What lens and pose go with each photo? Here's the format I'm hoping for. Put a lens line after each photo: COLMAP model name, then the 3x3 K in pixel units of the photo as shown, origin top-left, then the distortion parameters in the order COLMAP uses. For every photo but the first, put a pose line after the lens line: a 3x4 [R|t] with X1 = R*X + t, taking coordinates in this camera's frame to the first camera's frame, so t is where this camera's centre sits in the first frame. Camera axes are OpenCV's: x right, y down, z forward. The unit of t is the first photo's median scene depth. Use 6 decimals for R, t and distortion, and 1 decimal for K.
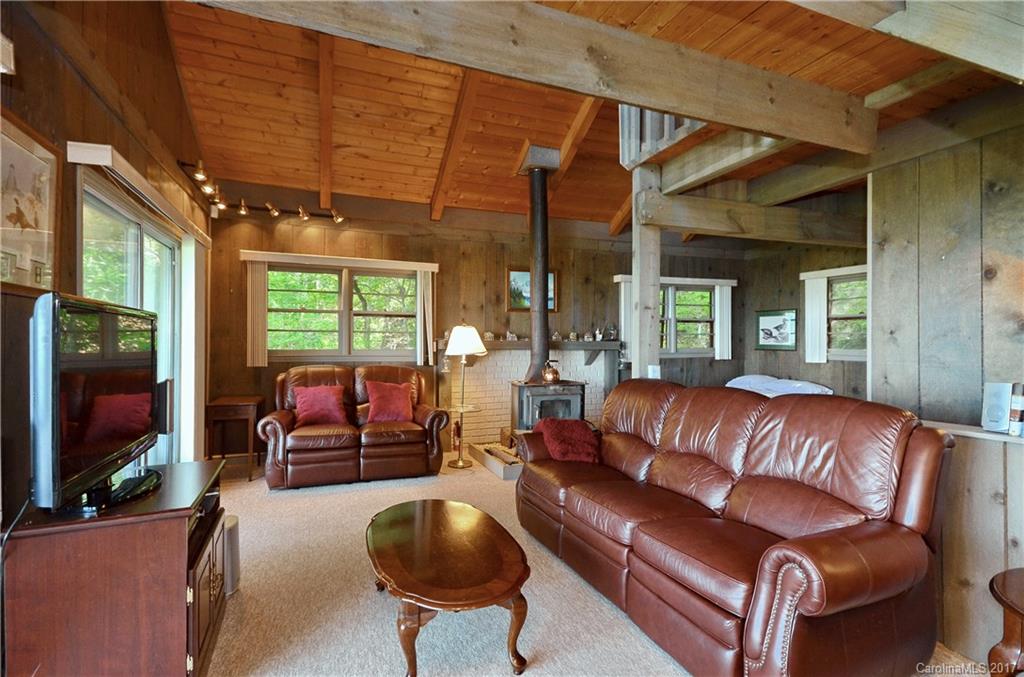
lens RADIAL K [[466.5, 0, 508.7], [0, 466.5, 348.1], [0, 0, 1]] dist [0.004423, 0.000200]
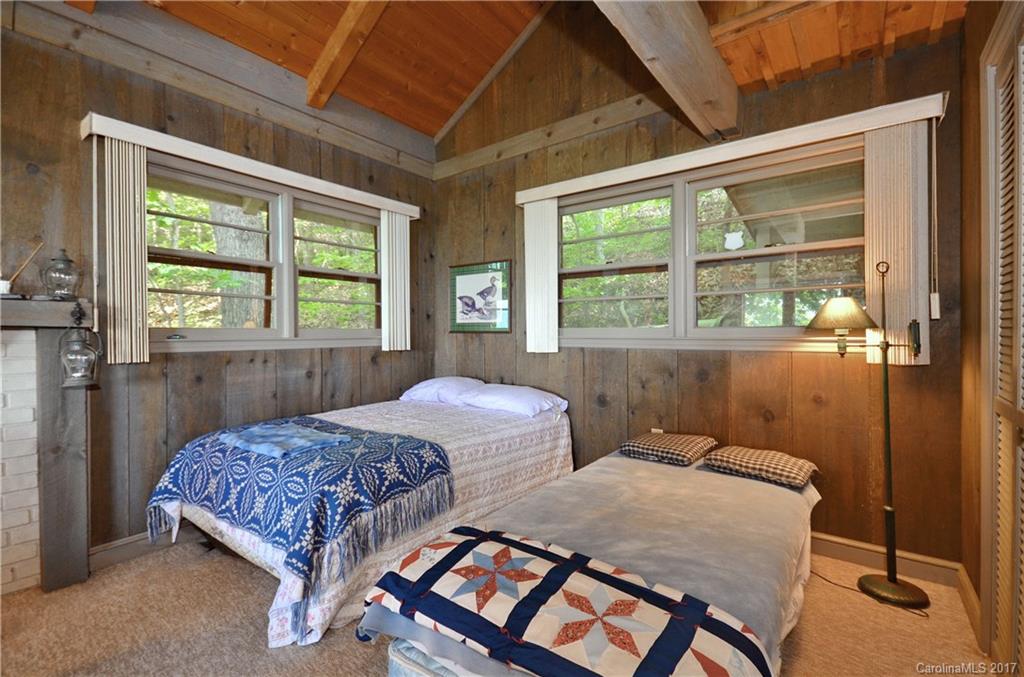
lens RADIAL K [[450.9, 0, 512.5], [0, 450.9, 339.8], [0, 0, 1]] dist [0.002233, 0.000085]
pose [[0.837994, -0.007028, 0.545634, 0.294980], [0.009082, 0.999958, -0.001069, 0.014421], [-0.545604, 0.005852, 0.838023, 0.501747]]
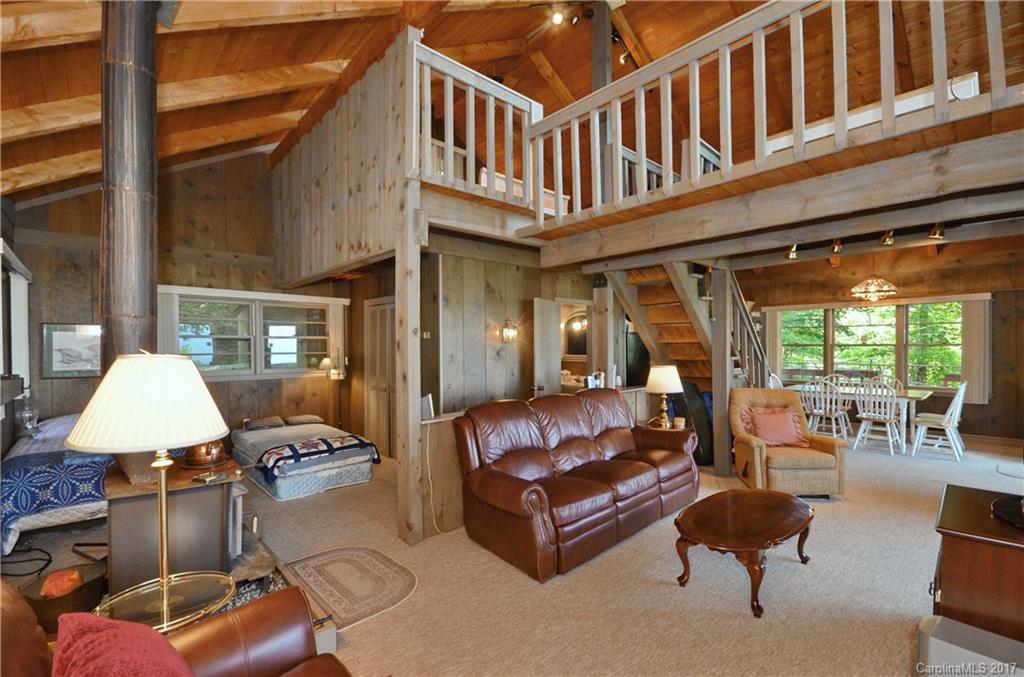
lens RADIAL K [[450.9, 0, 514.9], [0, 450.9, 340.4], [0, 0, 1]] dist [0.002233, 0.000085]
pose [[-0.392862, 0.014737, 0.919479, -0.359351], [0.020199, 0.999769, -0.007393, -0.035309], [-0.919376, 0.015668, -0.393069, 0.646306]]
